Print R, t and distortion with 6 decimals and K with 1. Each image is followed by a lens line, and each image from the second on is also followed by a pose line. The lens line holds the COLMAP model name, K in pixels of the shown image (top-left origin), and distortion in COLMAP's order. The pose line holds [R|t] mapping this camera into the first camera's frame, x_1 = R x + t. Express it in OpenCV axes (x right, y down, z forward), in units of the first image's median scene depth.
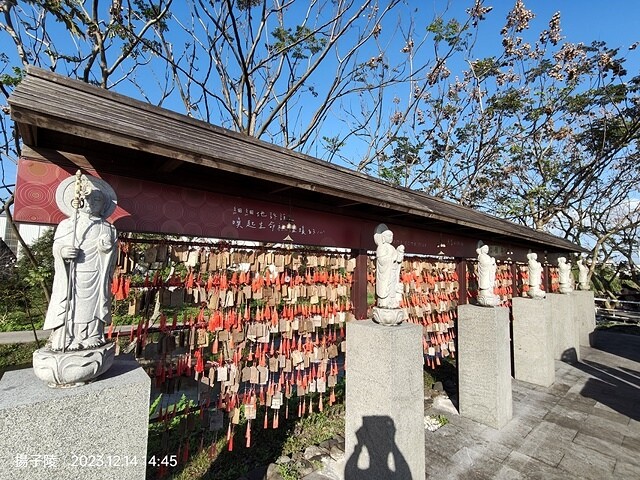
lens RADIAL K [[297.6, 0, 318.7], [0, 297.6, 241.4], [0, 0, 1]] dist [0.003415, 0.000209]
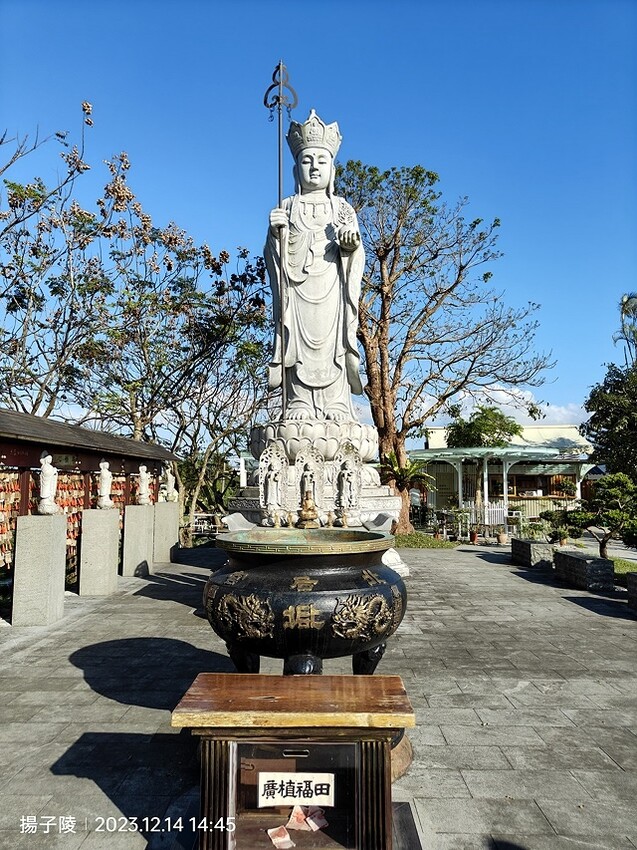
lens RADIAL K [[598.2, 0, 317.2], [0, 598.2, 423.4], [0, 0, 1]] dist [0.002860, 0.000348]
pose [[0.663523, 0.055412, 0.746101, -0.360580], [-0.048488, 0.998342, -0.031024, -0.075899], [-0.746583, -0.015591, 0.665109, -1.025027]]
